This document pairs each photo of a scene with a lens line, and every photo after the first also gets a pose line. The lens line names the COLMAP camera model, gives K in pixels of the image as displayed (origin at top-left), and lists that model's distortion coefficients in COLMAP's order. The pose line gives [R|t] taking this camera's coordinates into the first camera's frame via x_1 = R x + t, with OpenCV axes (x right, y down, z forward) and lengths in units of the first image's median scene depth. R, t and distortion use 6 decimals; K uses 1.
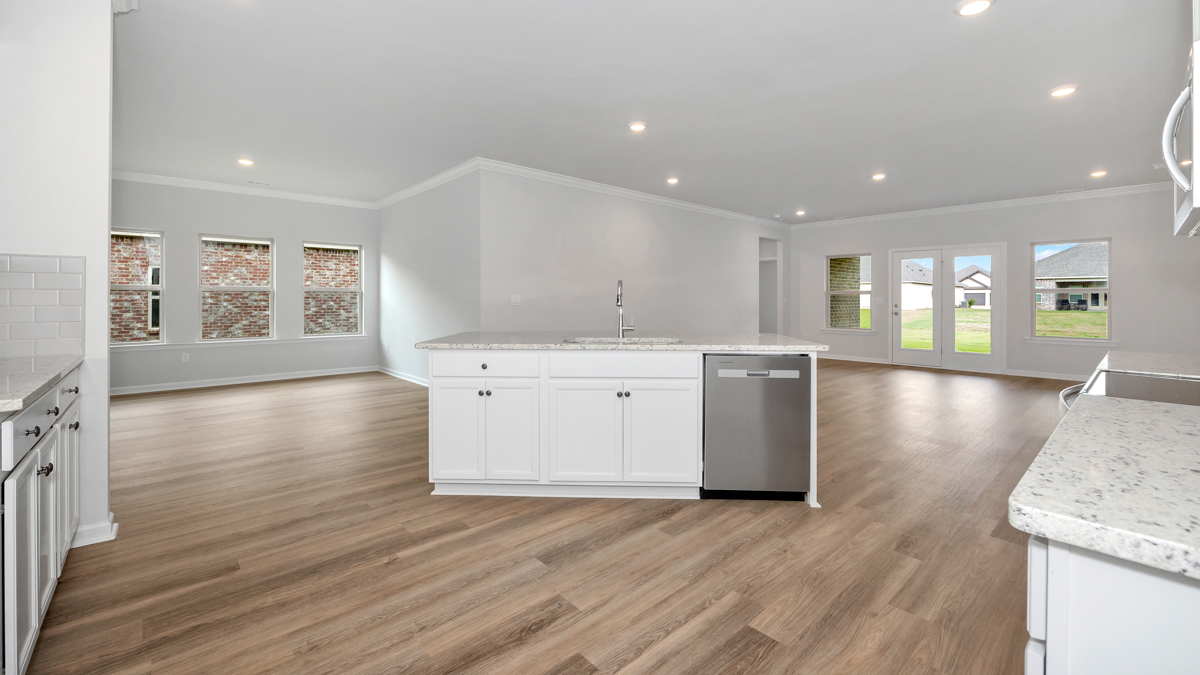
lens RADIAL K [[497.2, 0, 598.5], [0, 497.2, 304.9], [0, 0, 1]] dist [-0.001340, 0.000188]
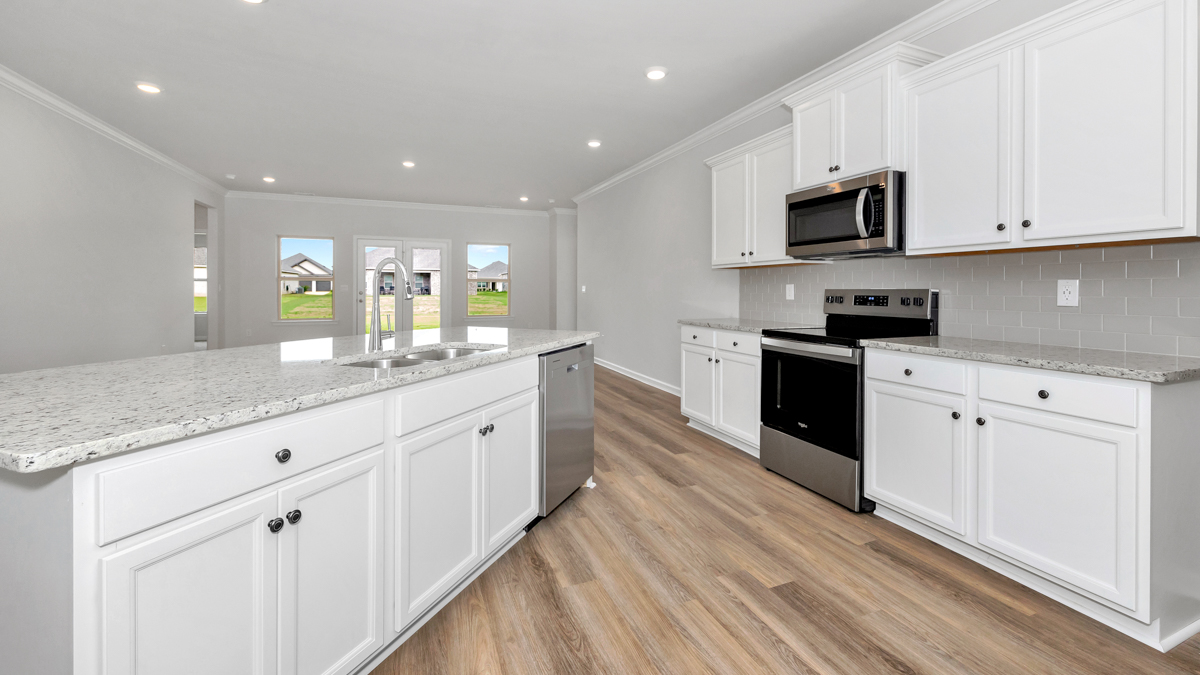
lens RADIAL K [[497.2, 0, 606.1], [0, 497.2, 293.3], [0, 0, 1]] dist [-0.001340, 0.000188]
pose [[0.318612, -0.011927, 0.947810, -0.541817], [0.007641, 0.999921, 0.010015, -0.010997], [-0.947855, 0.004051, 0.318678, 0.638245]]
